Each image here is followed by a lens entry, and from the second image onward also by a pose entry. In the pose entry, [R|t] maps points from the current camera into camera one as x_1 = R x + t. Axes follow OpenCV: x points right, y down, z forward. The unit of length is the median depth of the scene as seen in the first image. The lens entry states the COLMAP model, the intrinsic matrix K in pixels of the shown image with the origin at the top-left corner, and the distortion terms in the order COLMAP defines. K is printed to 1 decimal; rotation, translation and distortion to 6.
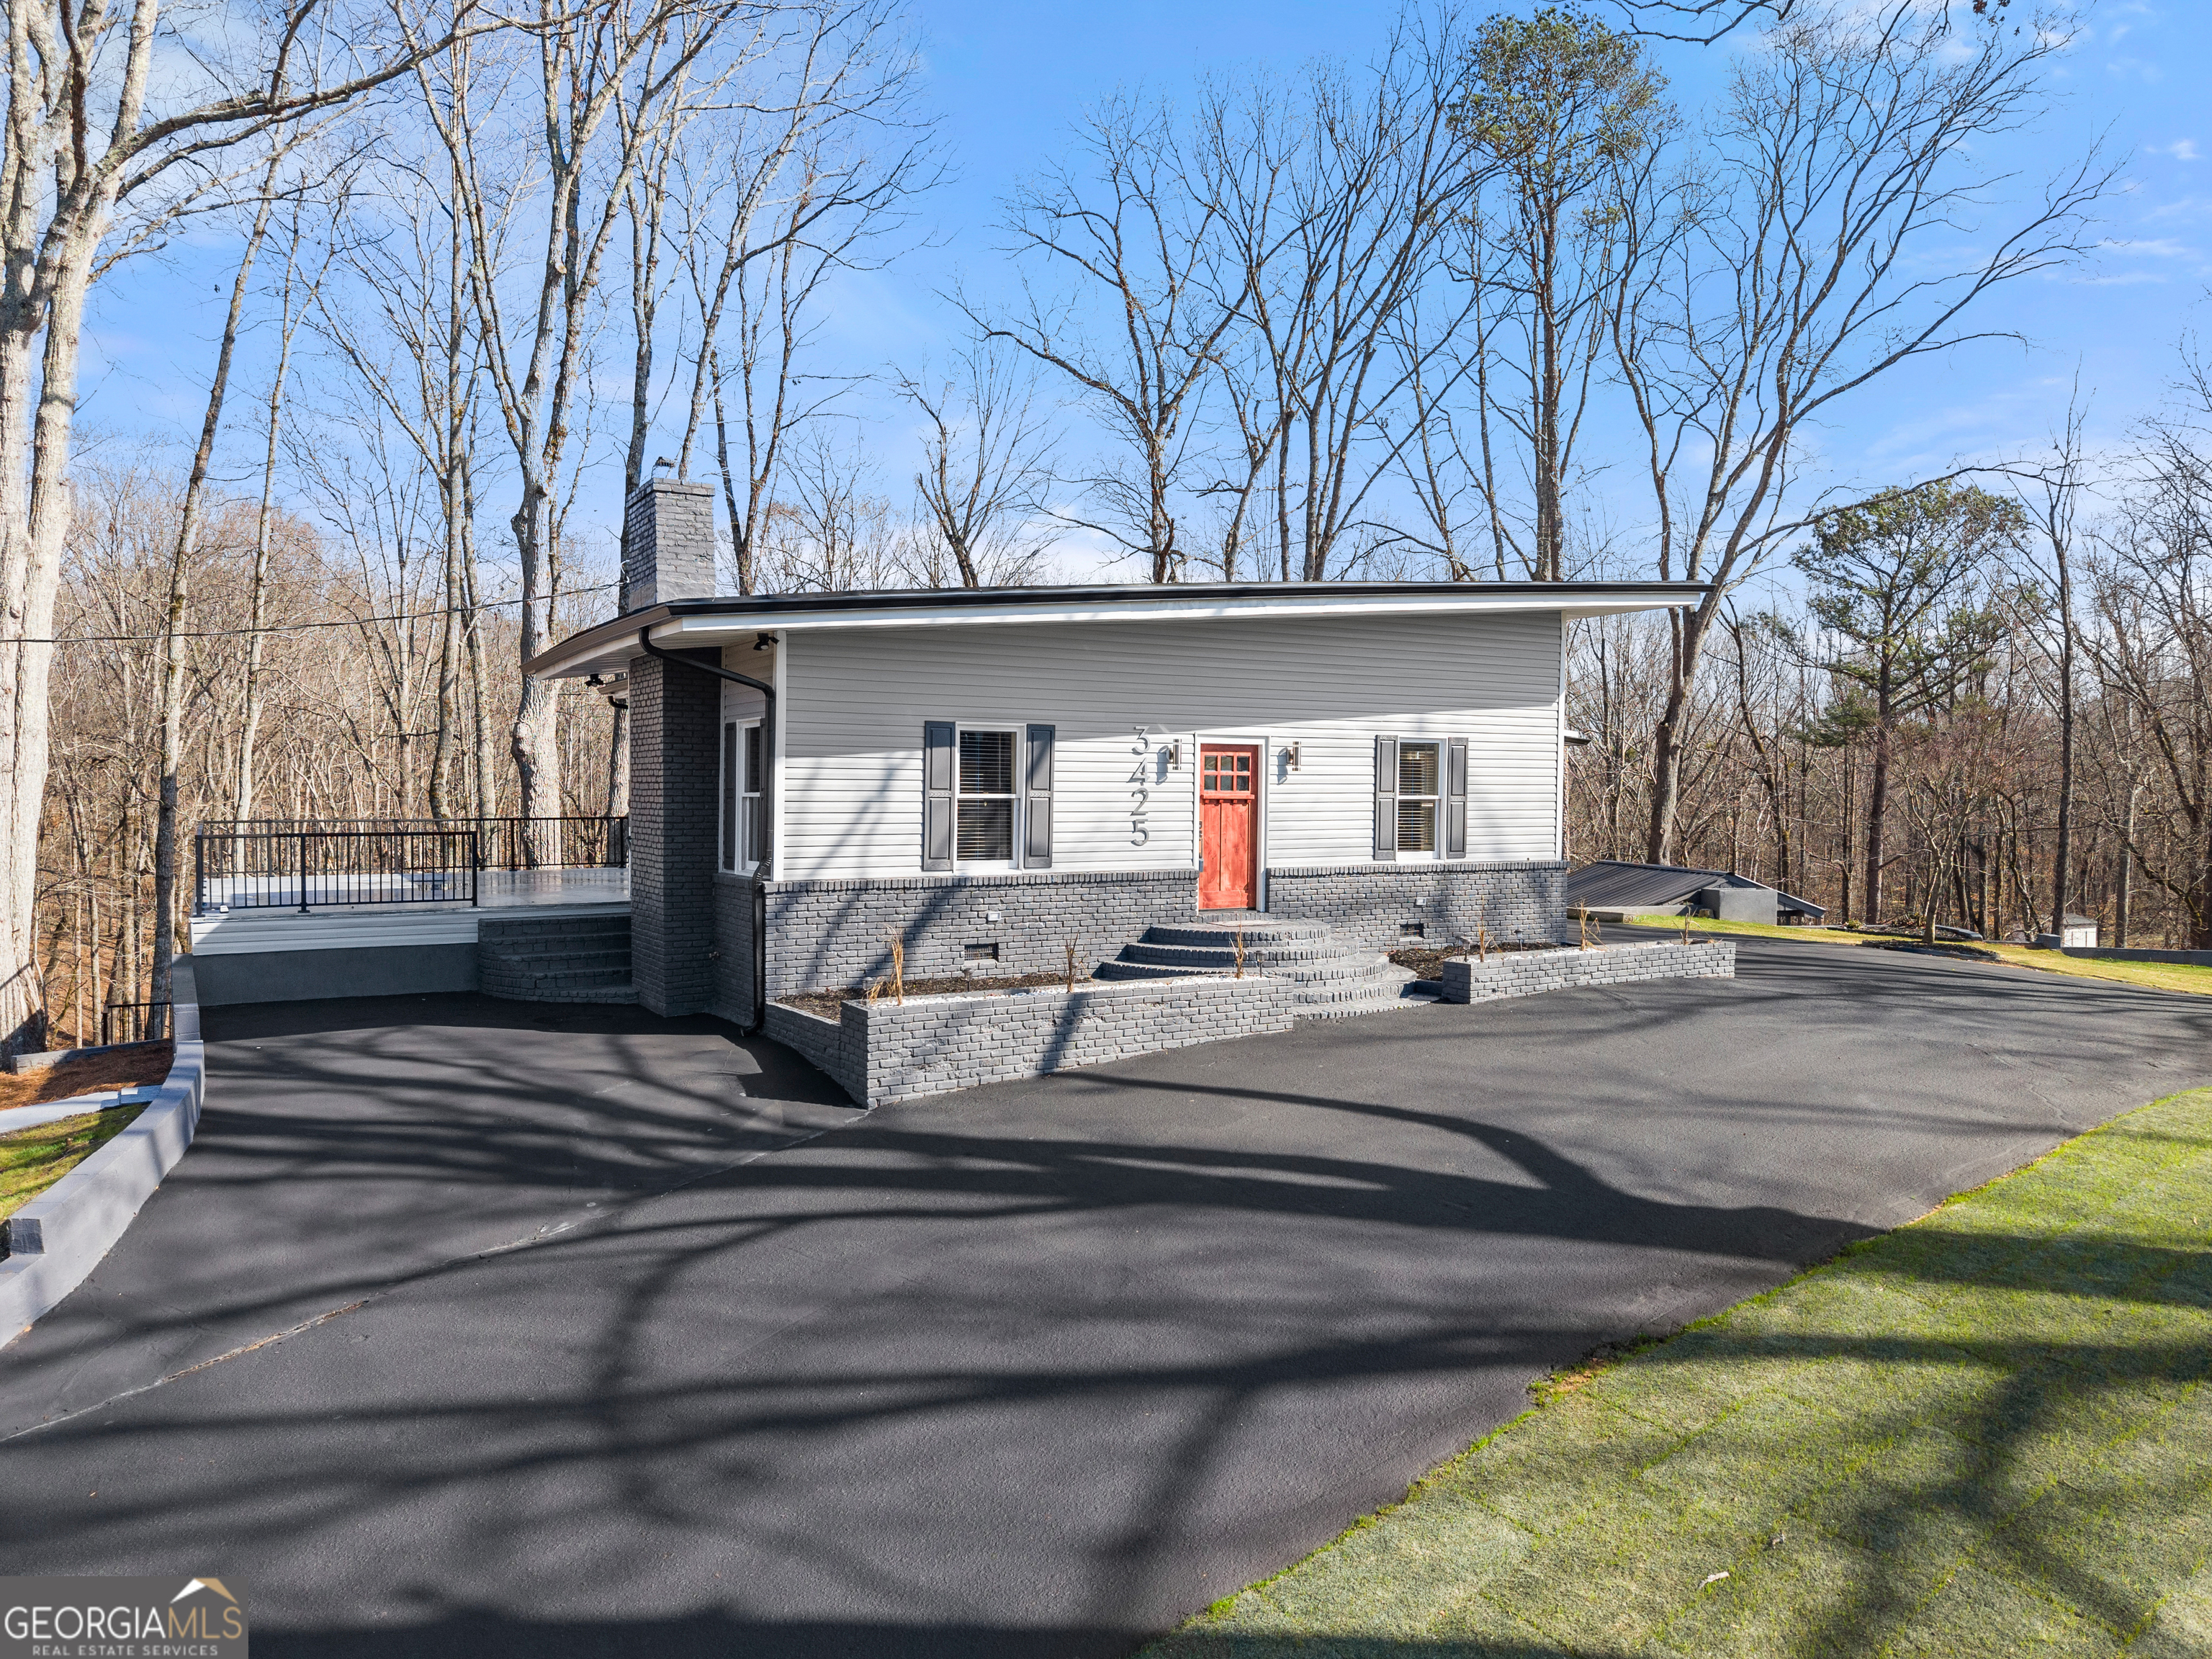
lens RADIAL K [[1514.7, 0, 1107.5], [0, 1514.7, 826.9], [0, 0, 1]] dist [0.032496, -0.025673]
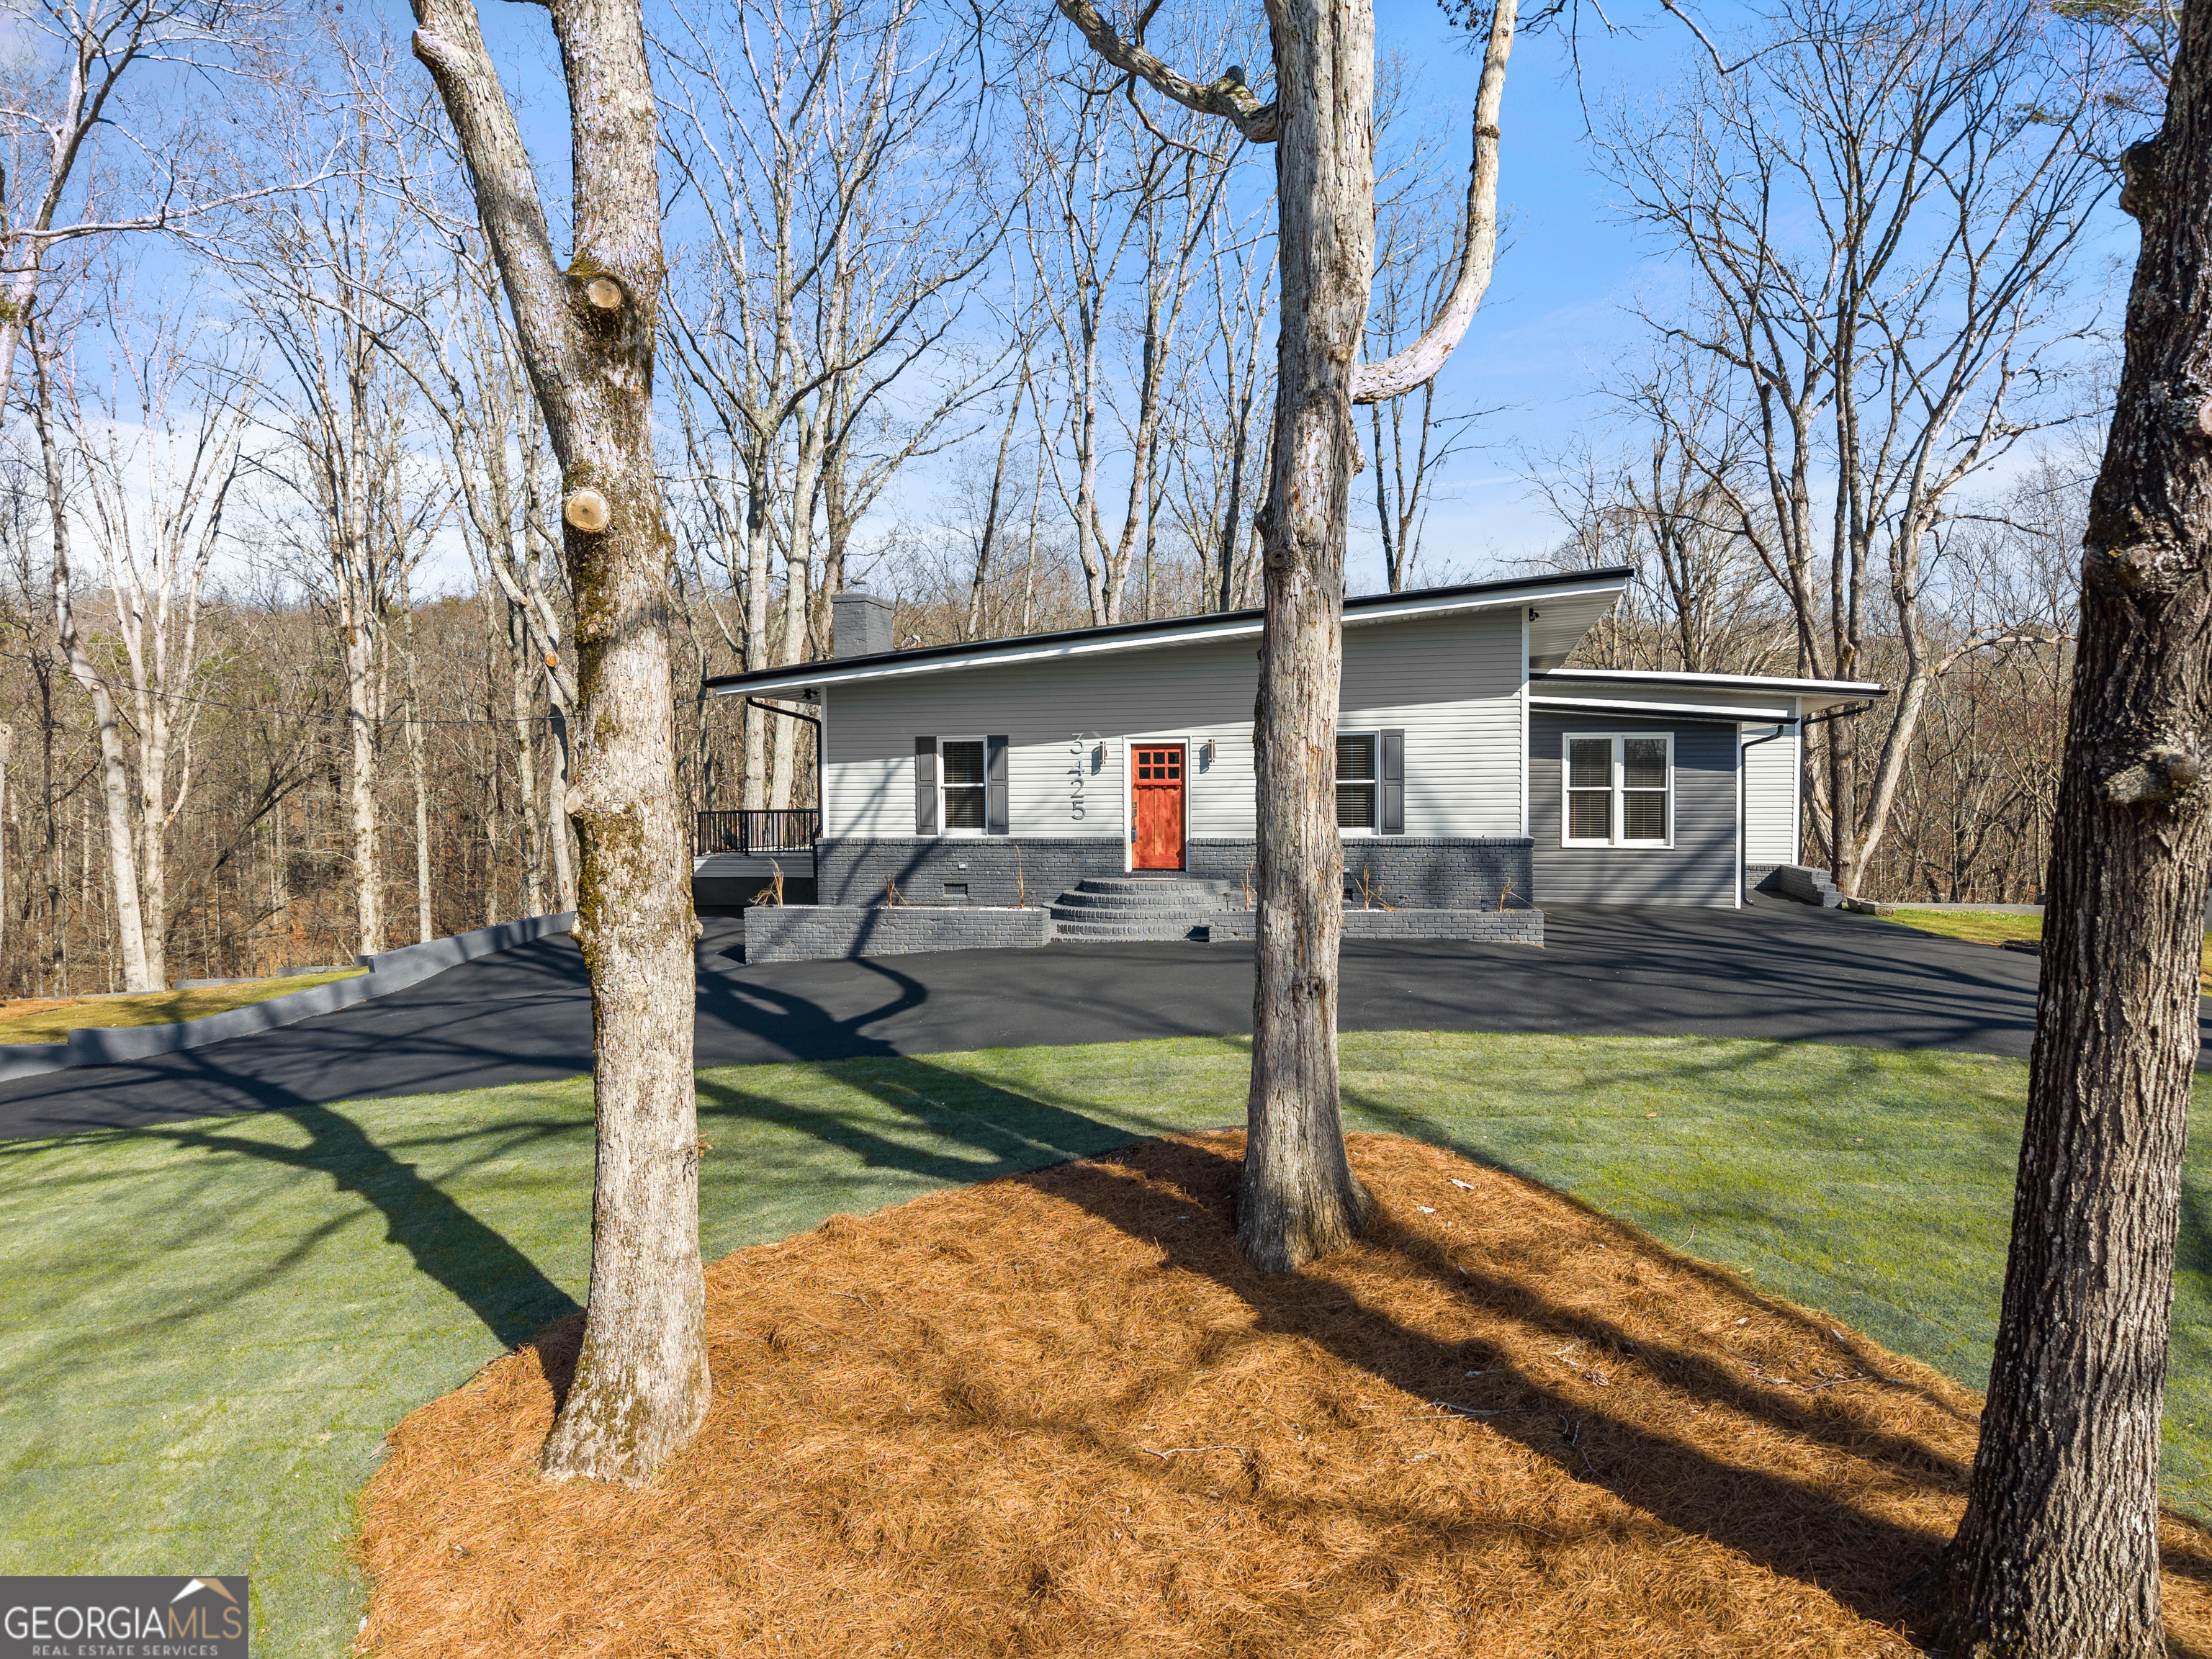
lens RADIAL K [[1514.7, 0, 1106.1], [0, 1514.7, 829.4], [0, 0, 1]] dist [0.032496, -0.025673]
pose [[0.718581, 0.006837, -0.695409, 0.971598], [-0.005145, 0.999977, 0.004515, 0.014331], [0.695424, 0.000334, 0.718600, 0.020038]]
